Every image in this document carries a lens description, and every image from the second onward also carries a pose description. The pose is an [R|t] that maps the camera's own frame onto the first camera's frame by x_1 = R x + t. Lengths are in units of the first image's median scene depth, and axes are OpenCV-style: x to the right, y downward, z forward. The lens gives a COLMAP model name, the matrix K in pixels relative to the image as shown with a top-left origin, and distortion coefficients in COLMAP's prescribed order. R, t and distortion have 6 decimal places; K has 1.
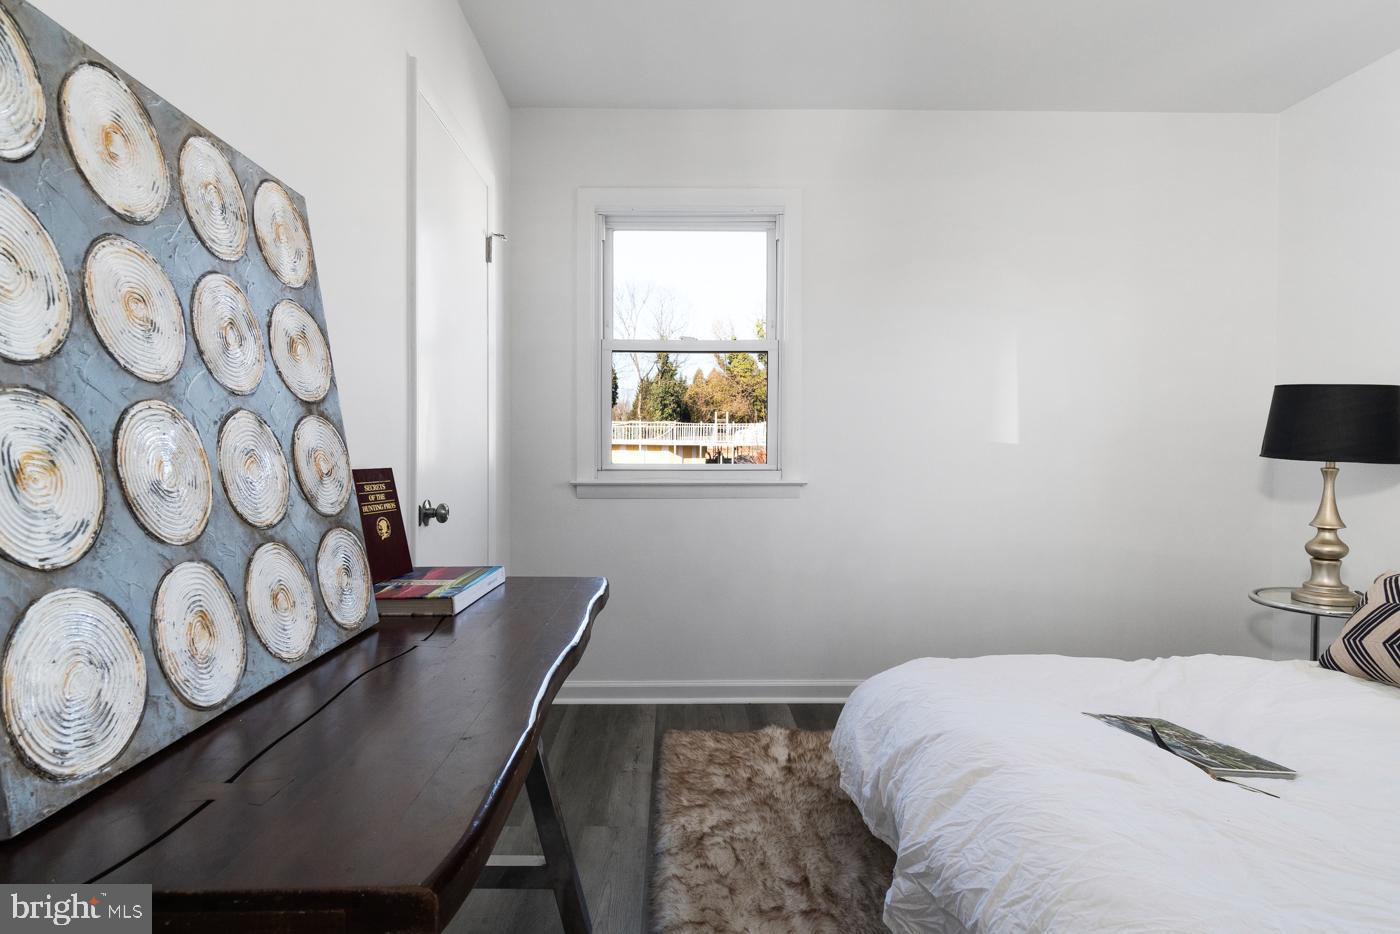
lens RADIAL K [[806.6, 0, 700.0], [0, 806.6, 438.4], [0, 0, 1]] dist [0.001033, -0.000107]
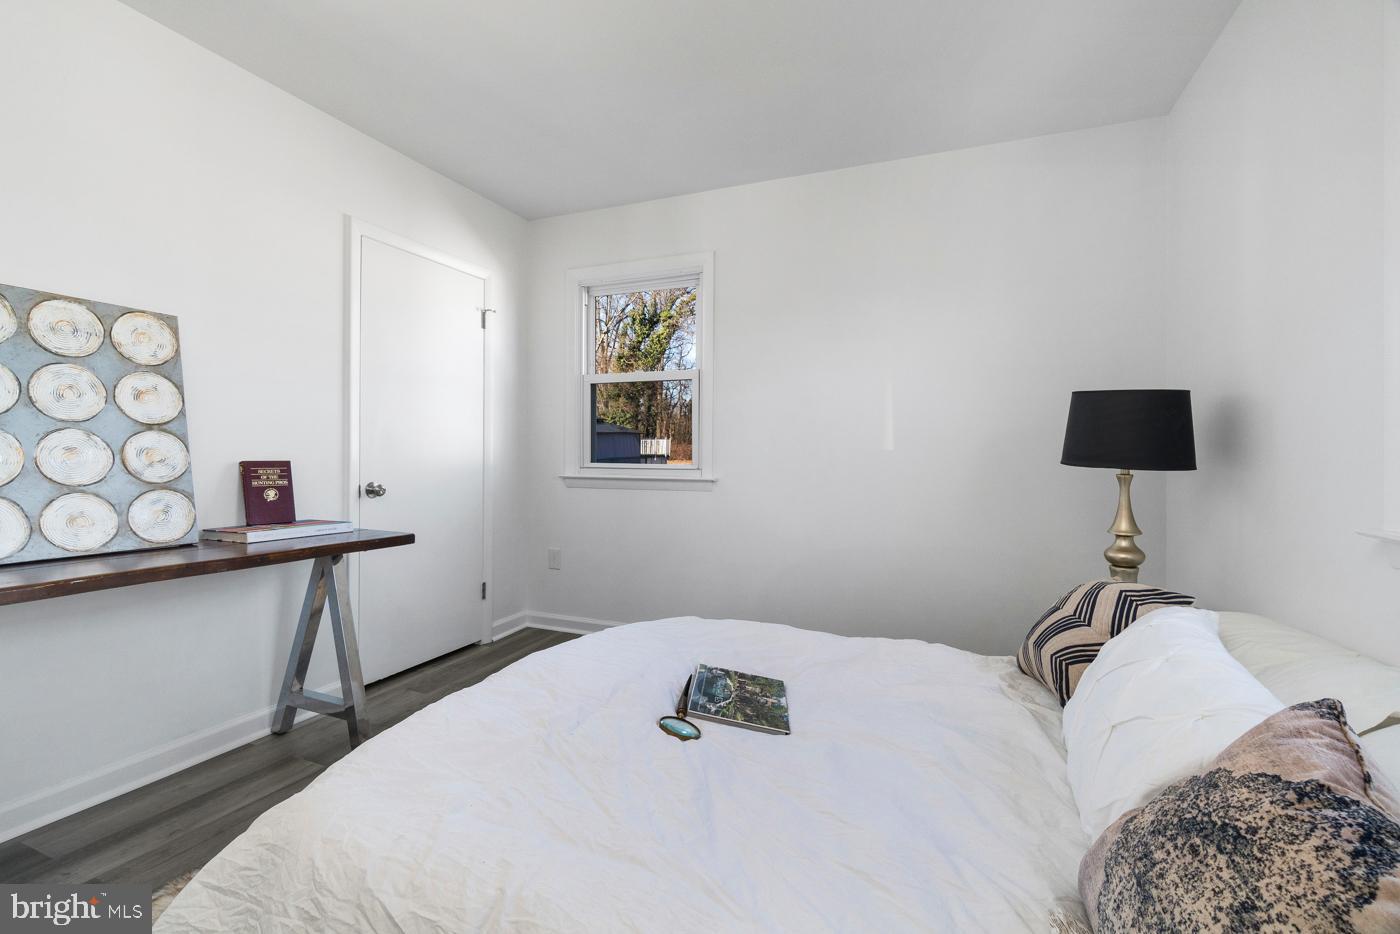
lens RADIAL K [[646.7, 0, 698.9], [0, 646.7, 438.6], [0, 0, 1]] dist [-0.010538, 0.001337]
pose [[0.914970, -0.002639, -0.403512, 0.846197], [-0.002534, 0.999921, -0.012285, 0.003658], [0.403513, 0.012263, 0.914892, 0.078542]]
